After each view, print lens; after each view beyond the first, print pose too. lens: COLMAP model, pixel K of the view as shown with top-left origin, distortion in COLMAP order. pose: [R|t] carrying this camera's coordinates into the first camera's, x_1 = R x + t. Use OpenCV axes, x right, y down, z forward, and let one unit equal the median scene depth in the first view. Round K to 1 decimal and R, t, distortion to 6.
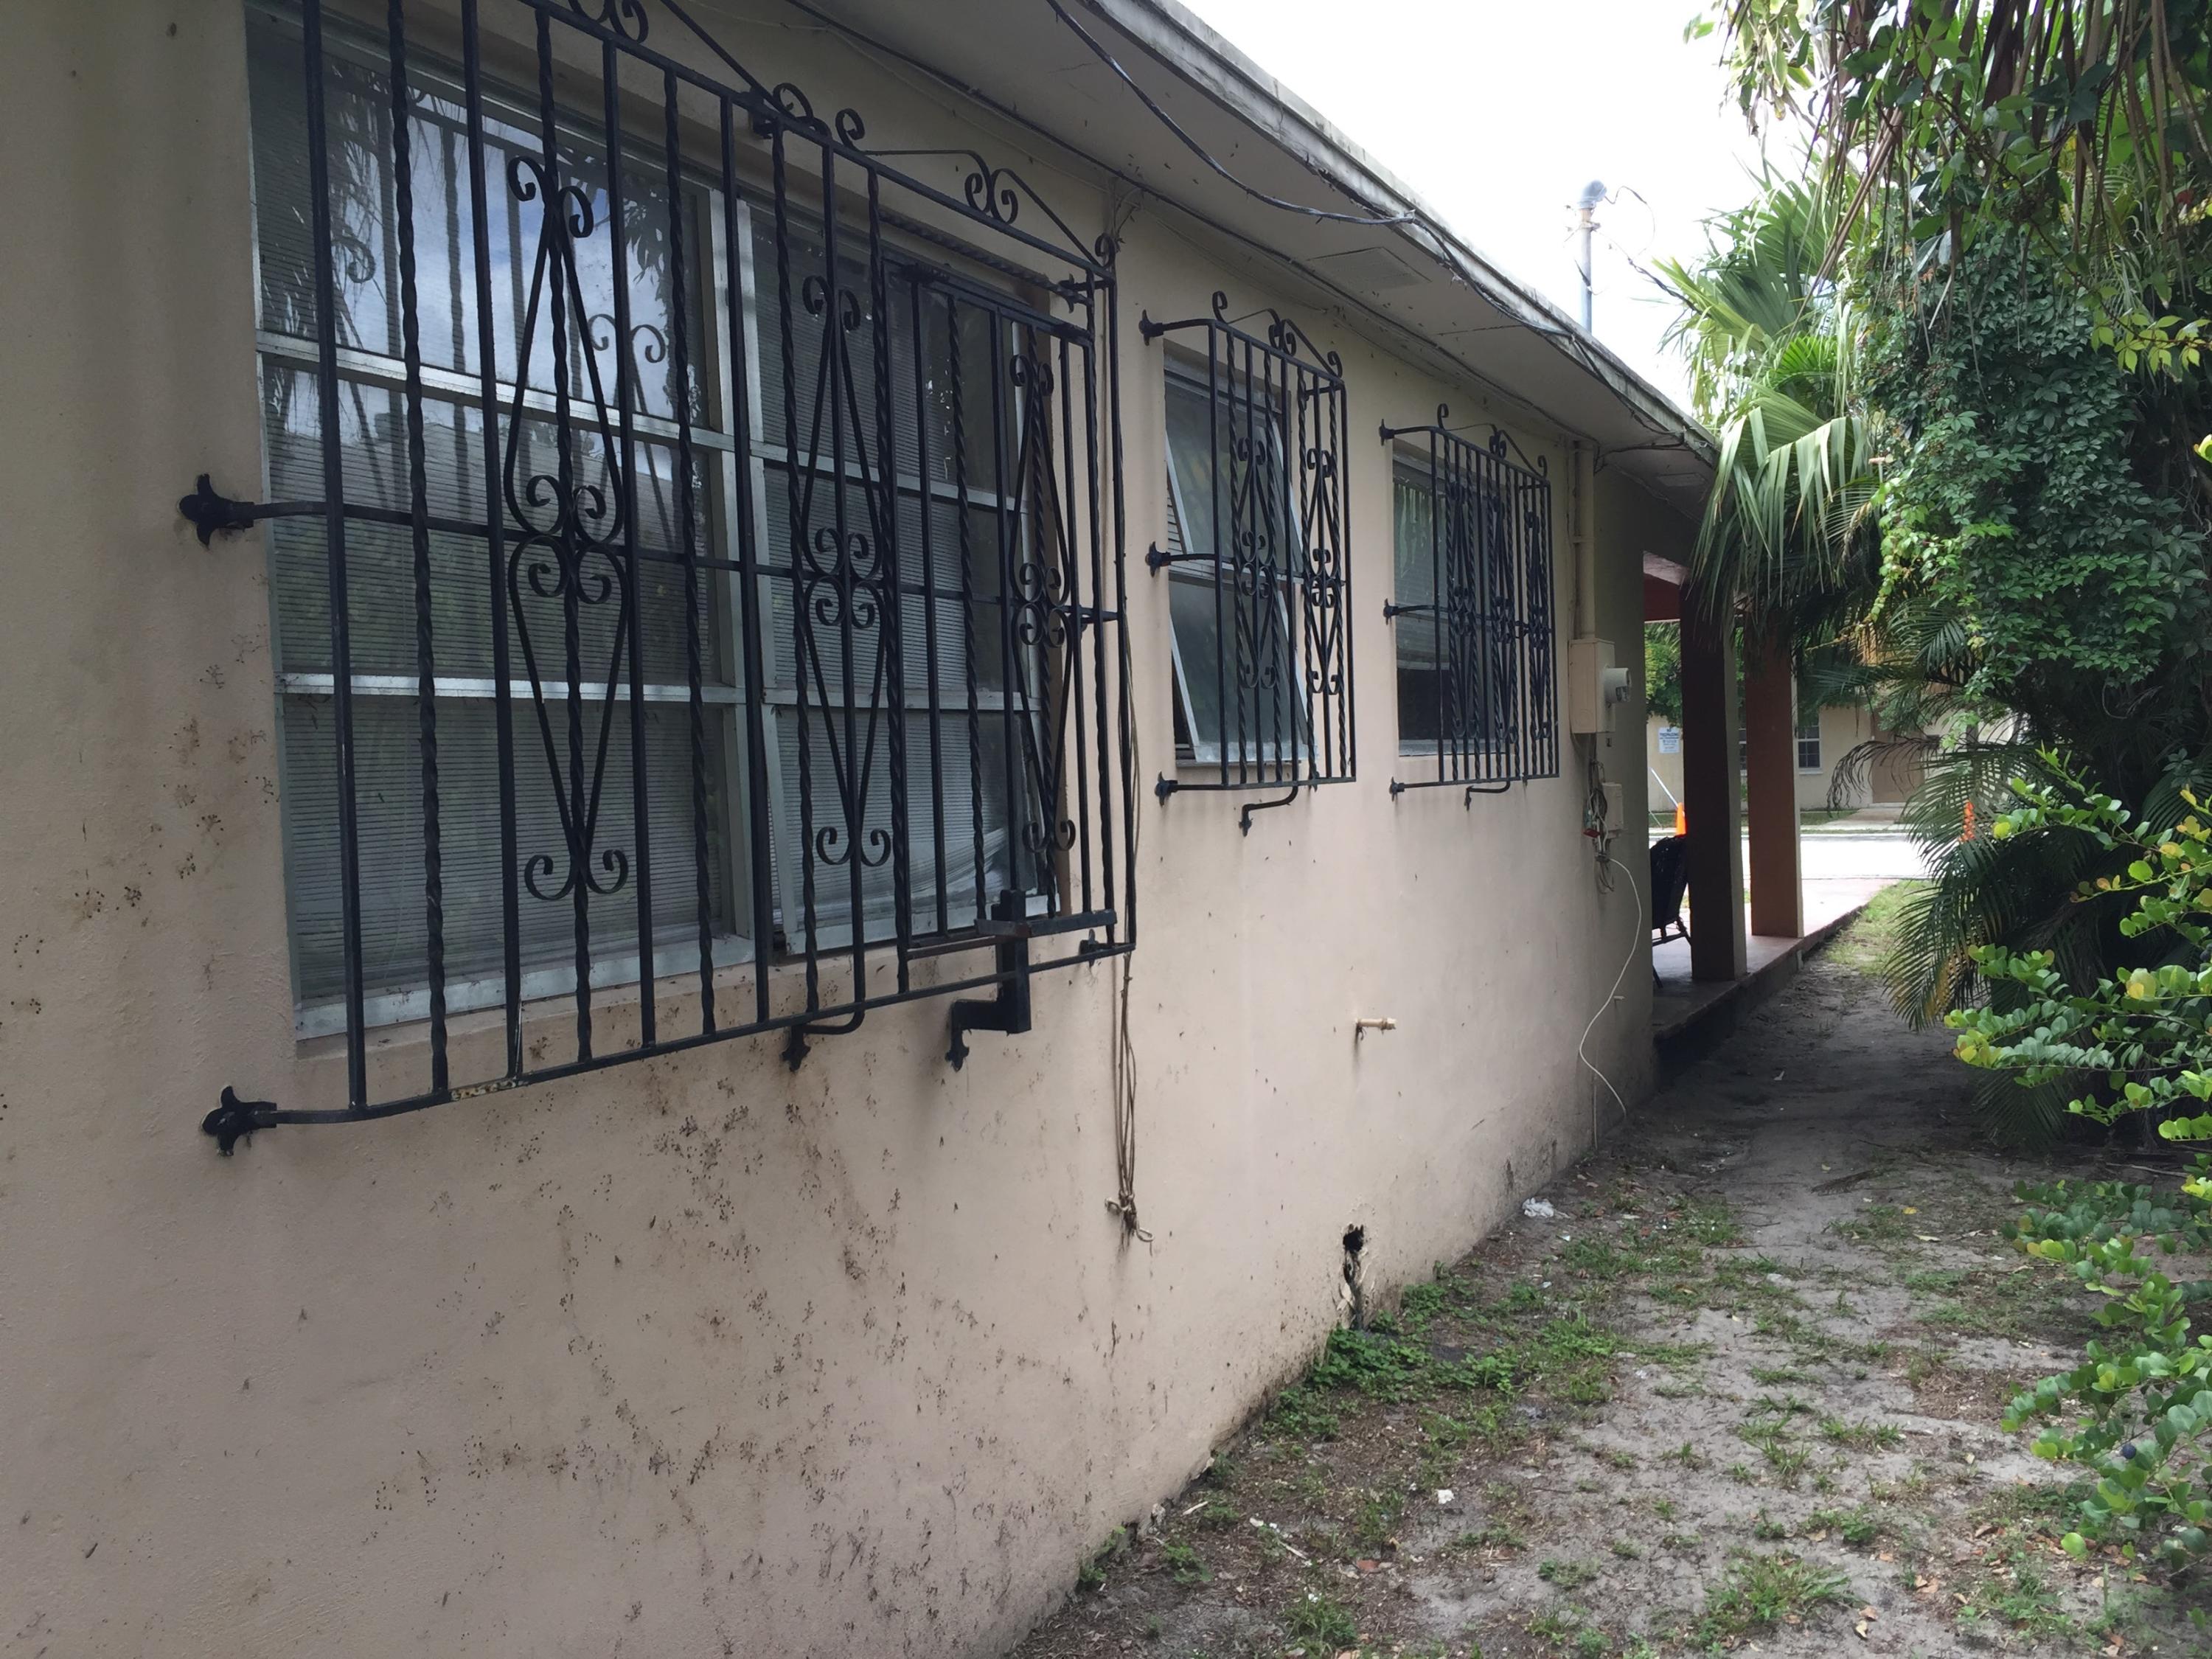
lens RADIAL K [[1876.7, 0, 1106.0], [0, 1876.7, 829.5], [0, 0, 1]] dist [0.096206, -0.127471]
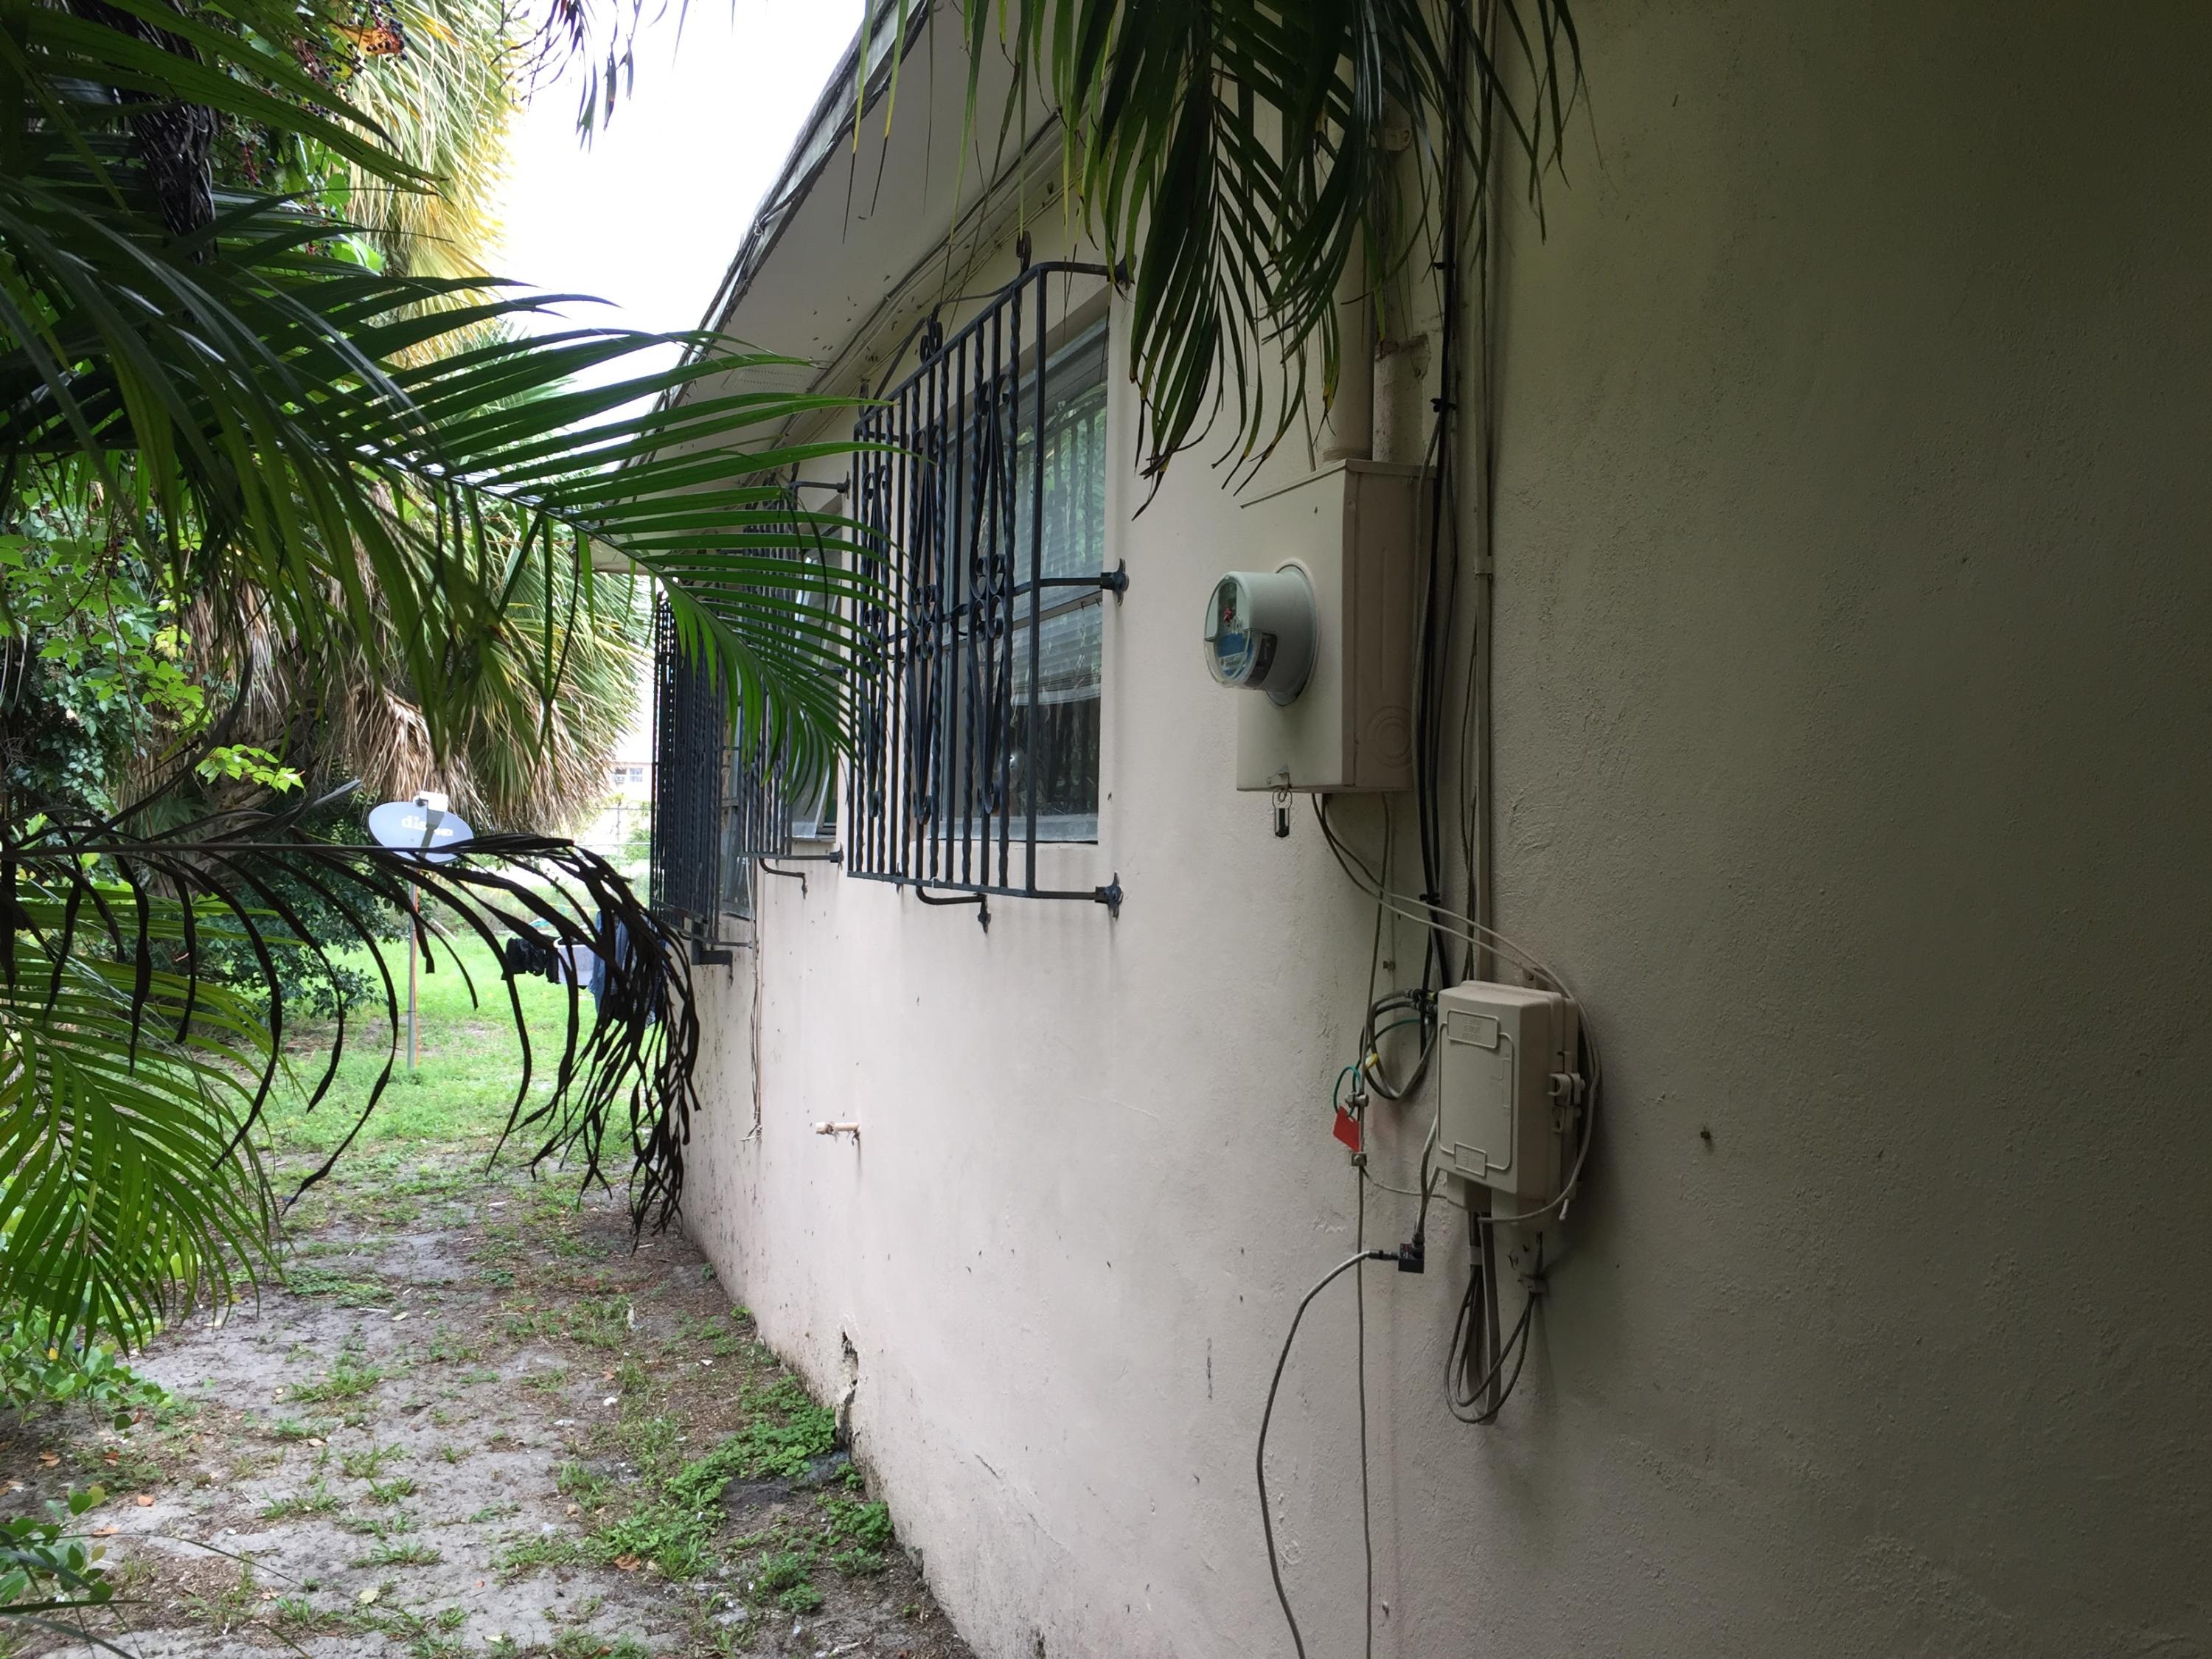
lens RADIAL K [[1876.7, 0, 1106.0], [0, 1876.7, 829.5], [0, 0, 1]] dist [0.096206, -0.127471]
pose [[-0.676305, 0.014608, -0.736477, 0.825510], [-0.019416, 0.999102, 0.037647, -0.090941], [0.736366, 0.039760, -0.675414, 1.932558]]
